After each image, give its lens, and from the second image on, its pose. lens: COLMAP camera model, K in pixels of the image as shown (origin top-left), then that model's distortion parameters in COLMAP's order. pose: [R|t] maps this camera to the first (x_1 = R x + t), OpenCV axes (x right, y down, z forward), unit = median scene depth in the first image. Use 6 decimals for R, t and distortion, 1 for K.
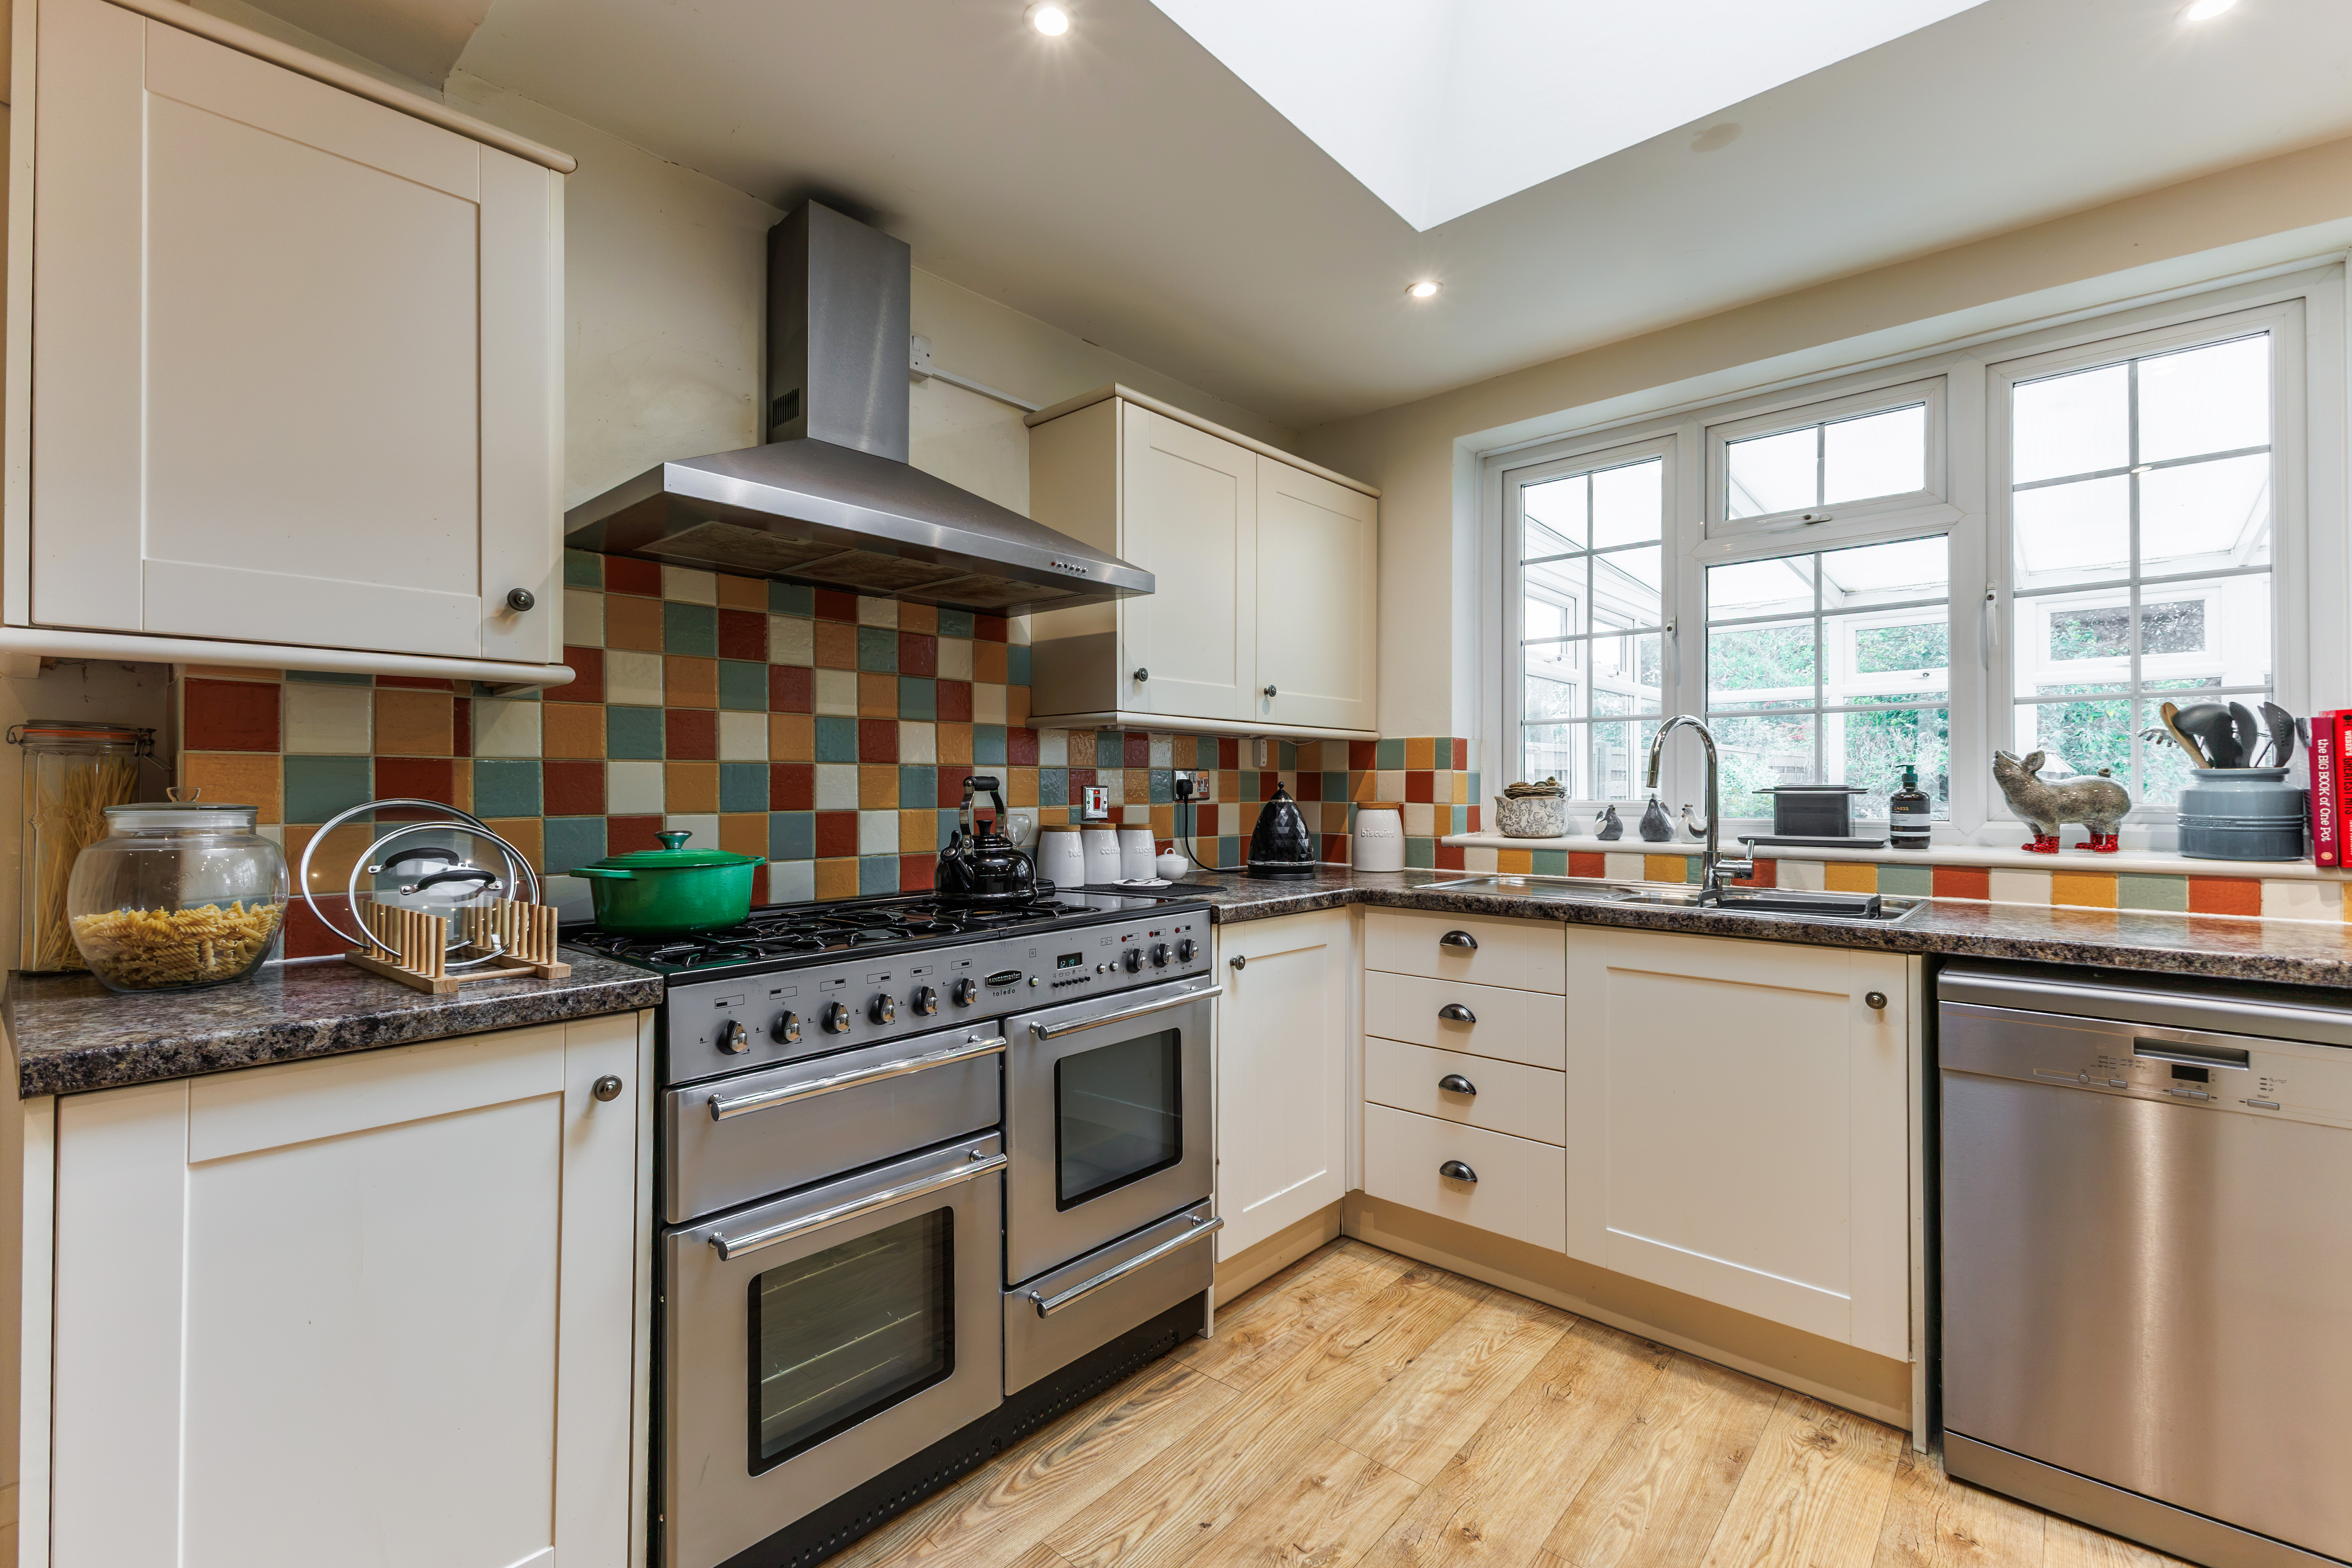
lens RADIAL K [[1026.5, 0, 1176.0], [0, 1026.5, 784.0], [0, 0, 1]] dist [-0.000534, 0.000012]
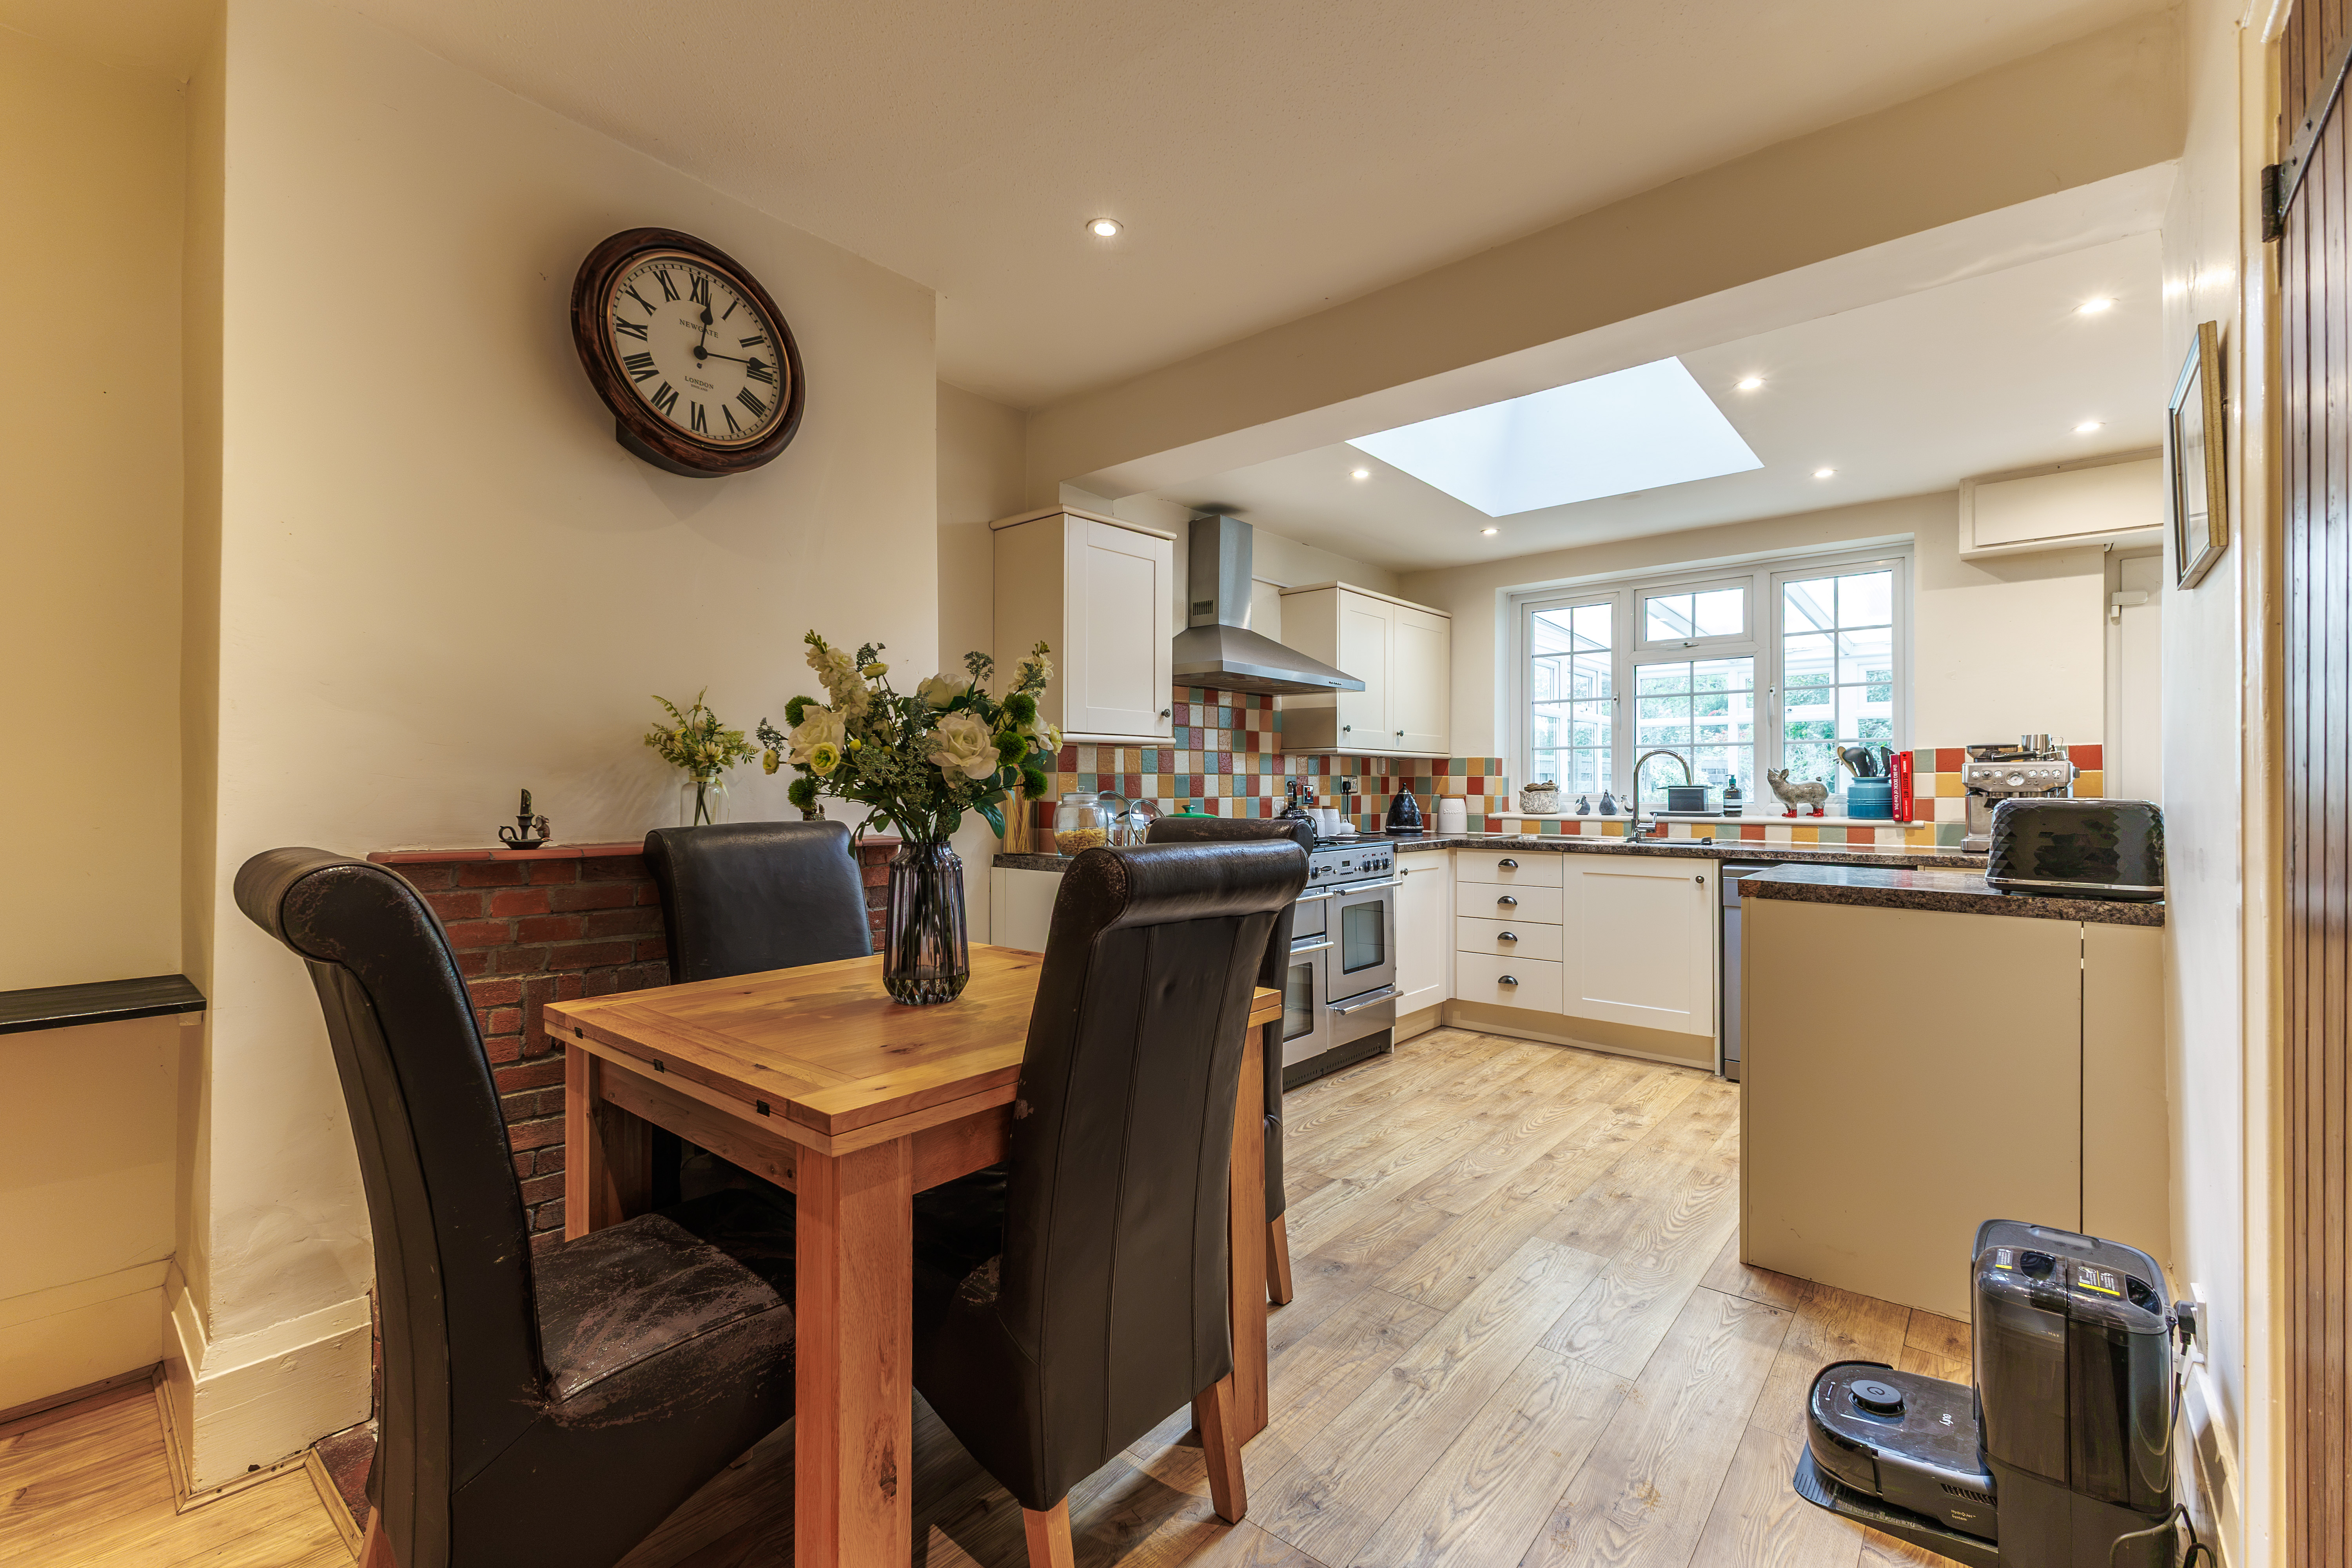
lens RADIAL K [[1000.4, 0, 1196.0], [0, 1000.4, 787.0], [0, 0, 1]] dist [-0.000945, -0.000312]
pose [[0.999341, -0.000458, 0.036300, -0.400448], [0.000282, 0.999988, 0.004844, -0.004238], [-0.036301, -0.004831, 0.999329, -0.914019]]
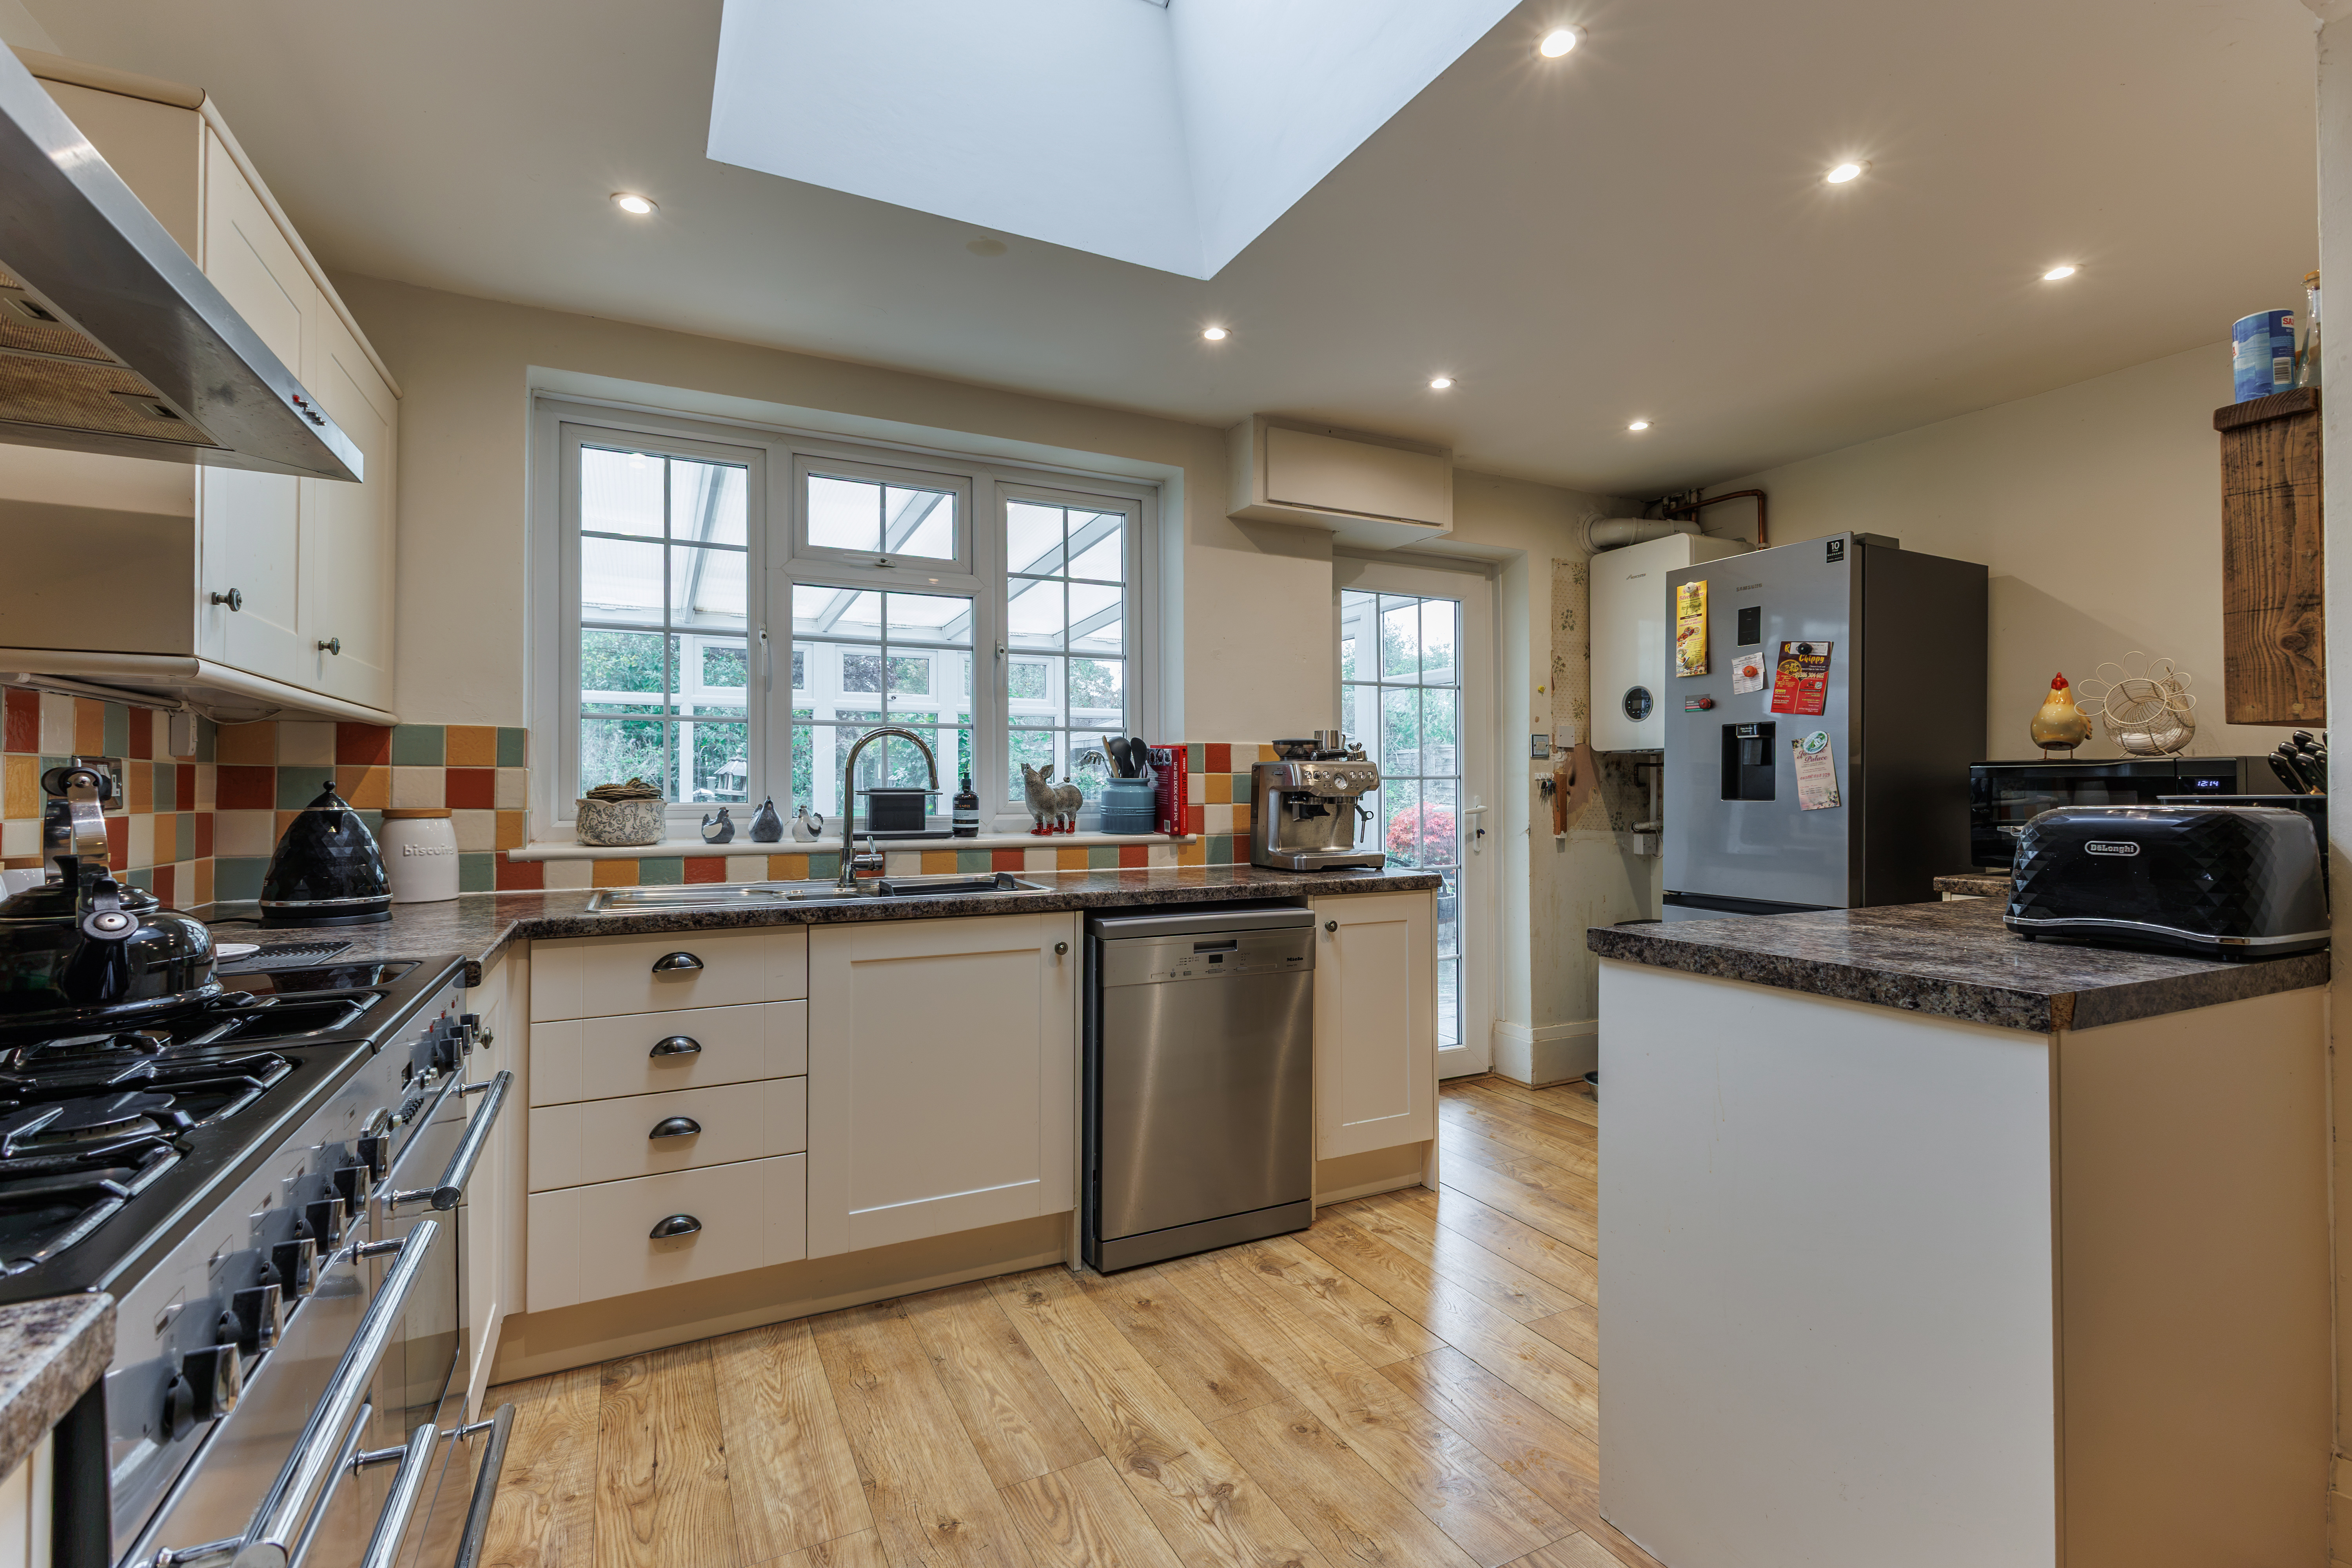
lens RADIAL K [[1021.5, 0, 1182.5], [0, 1021.5, 779.3], [0, 0, 1]] dist [0.001158, -0.000022]
pose [[0.360786, 0.009892, 0.932596, -0.394042], [-0.003775, 0.999951, -0.009146, 0.001044], [-0.932641, -0.000221, 0.360805, 0.285530]]
